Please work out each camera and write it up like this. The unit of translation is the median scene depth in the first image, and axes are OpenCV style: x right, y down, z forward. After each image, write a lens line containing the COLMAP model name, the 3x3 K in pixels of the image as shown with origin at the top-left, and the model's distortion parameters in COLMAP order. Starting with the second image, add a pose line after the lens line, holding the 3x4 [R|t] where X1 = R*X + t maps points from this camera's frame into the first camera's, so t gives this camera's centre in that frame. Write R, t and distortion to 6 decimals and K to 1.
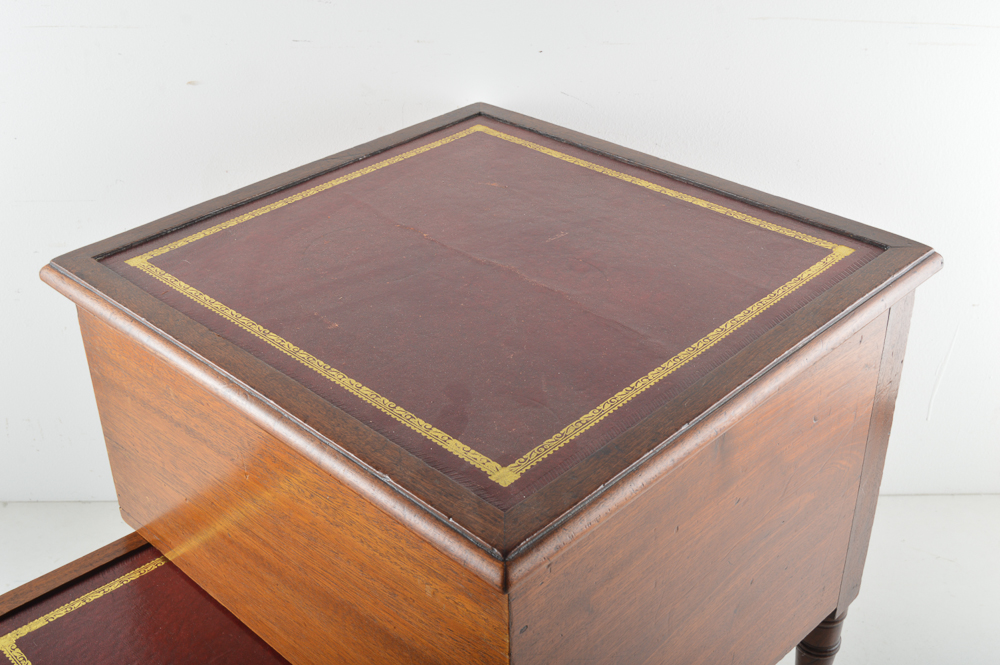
lens RADIAL K [[1162.8, 0, 500.0], [0, 1162.8, 332.5], [0, 0, 1]] dist [-0.072252, 0.021245]
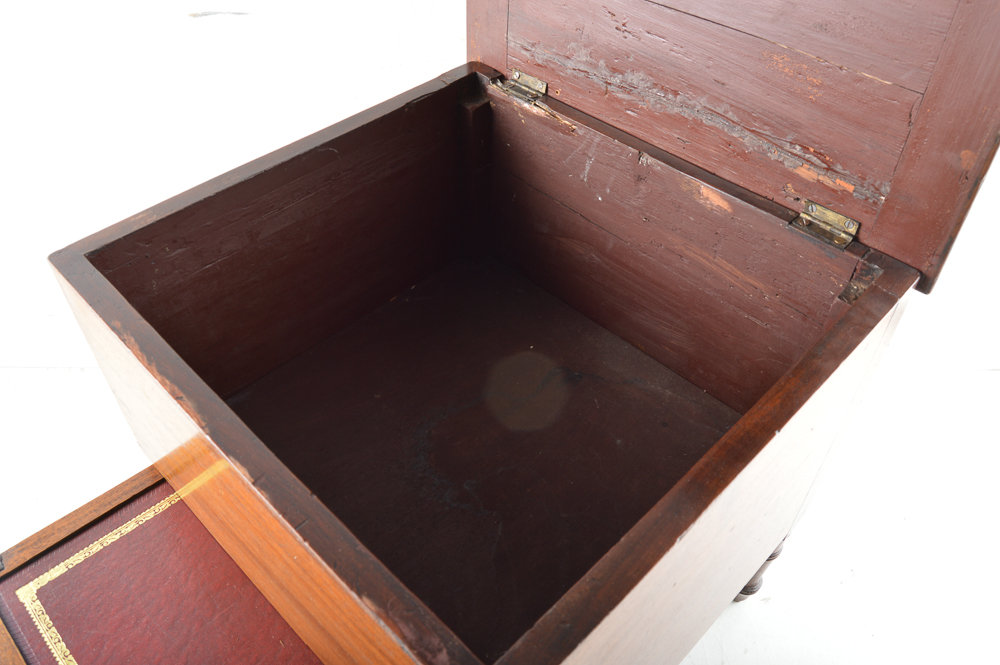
lens RADIAL K [[777.0, 0, 500.0], [0, 777.0, 332.5], [0, 0, 1]] dist [-0.078042, 0.007956]
pose [[0.999871, 0.013098, 0.009294, 0.004197], [-0.014945, 0.970746, 0.239645, -0.146949], [-0.005884, -0.239753, 0.970816, 0.380207]]
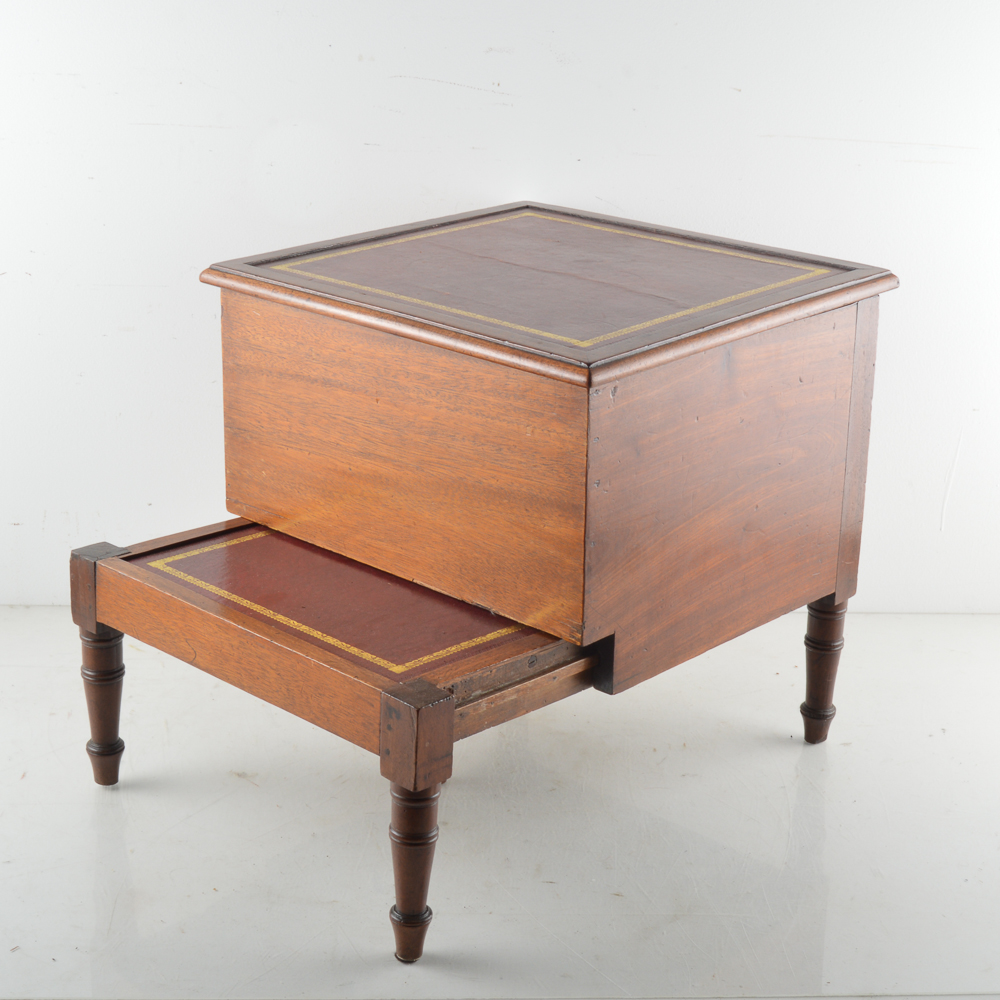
lens RADIAL K [[1858.6, 0, 526.9], [0, 1858.6, 485.7], [0, 0, 1]] dist [-0.072655, -0.028931]
pose [[0.998480, 0.017921, 0.052127, -0.145024], [-0.007766, 0.981980, -0.188826, 0.575345], [-0.054572, 0.188134, 0.980626, -1.012073]]
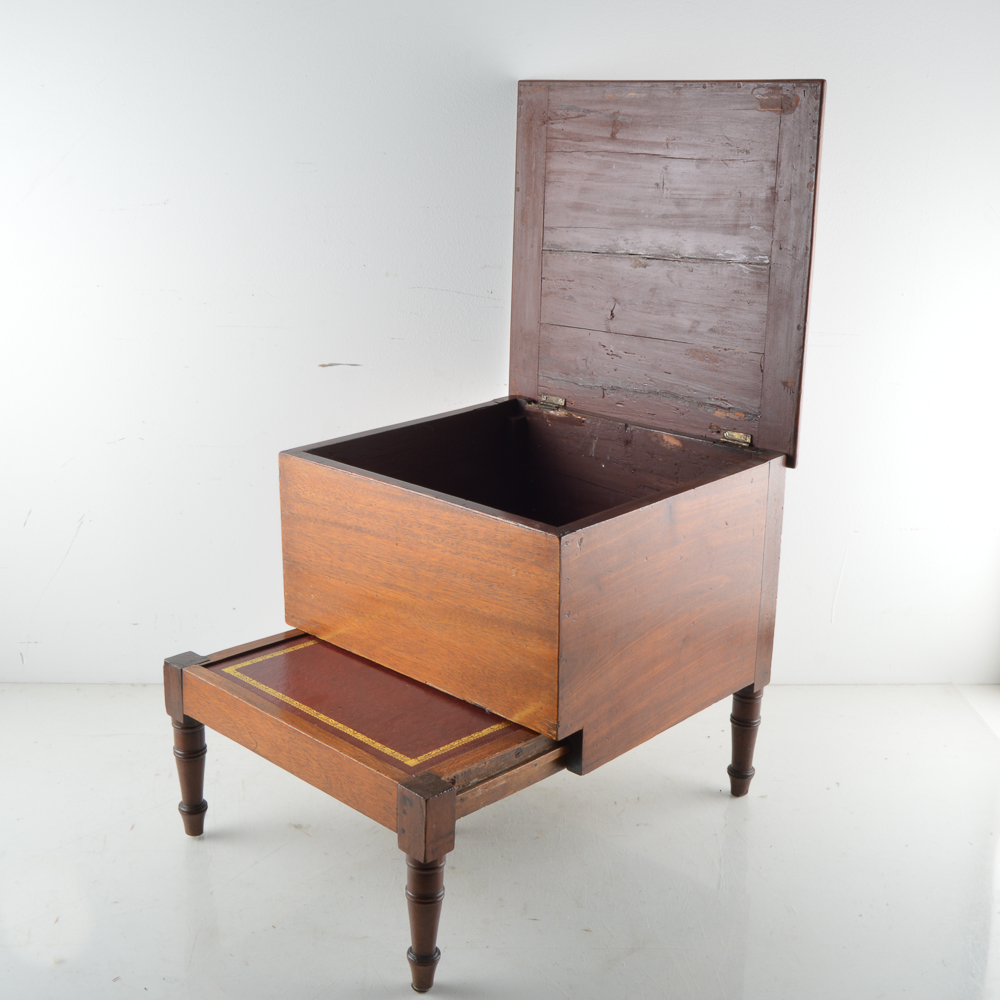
lens RADIAL K [[1284.1, 0, 480.5], [0, 1284.1, 517.2], [0, 0, 1]] dist [-0.086286, 0.009315]
pose [[0.999814, 0.009919, 0.016558, -0.117399], [-0.006199, 0.977420, -0.211214, 0.448365], [-0.018279, 0.211072, 0.977300, -0.810903]]
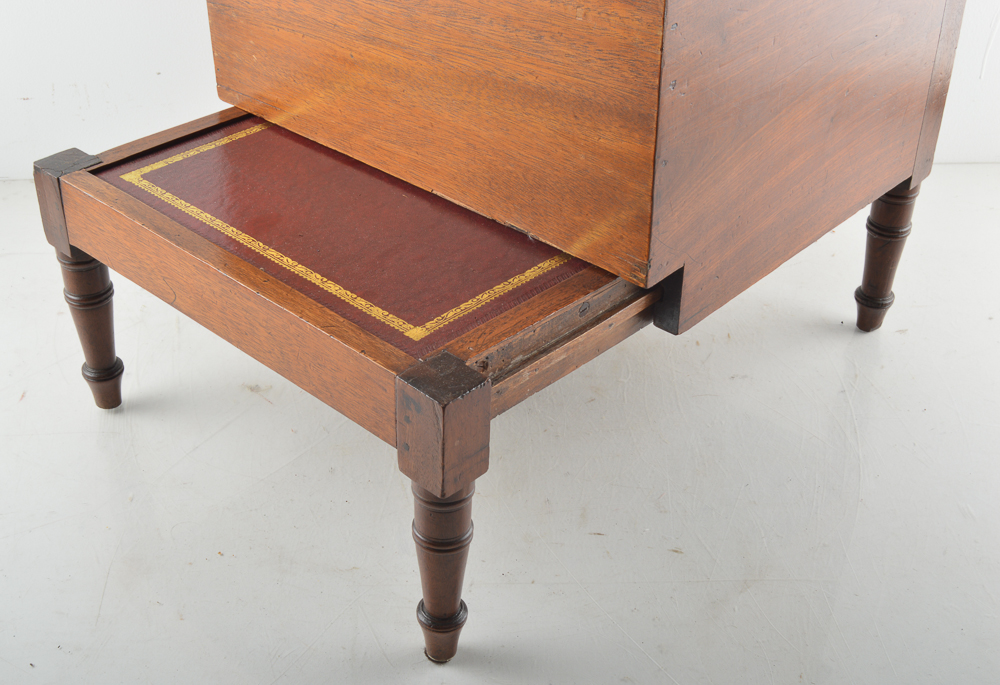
lens RADIAL K [[1290.9, 0, 449.0], [0, 1290.9, 360.4], [0, 0, 1]] dist [-0.074401, 0.052791]
pose [[0.999930, -0.011804, 0.000682, -0.148901], [0.011687, 0.995479, 0.094261, 0.339644], [-0.001792, -0.094247, 0.995547, -0.189126]]
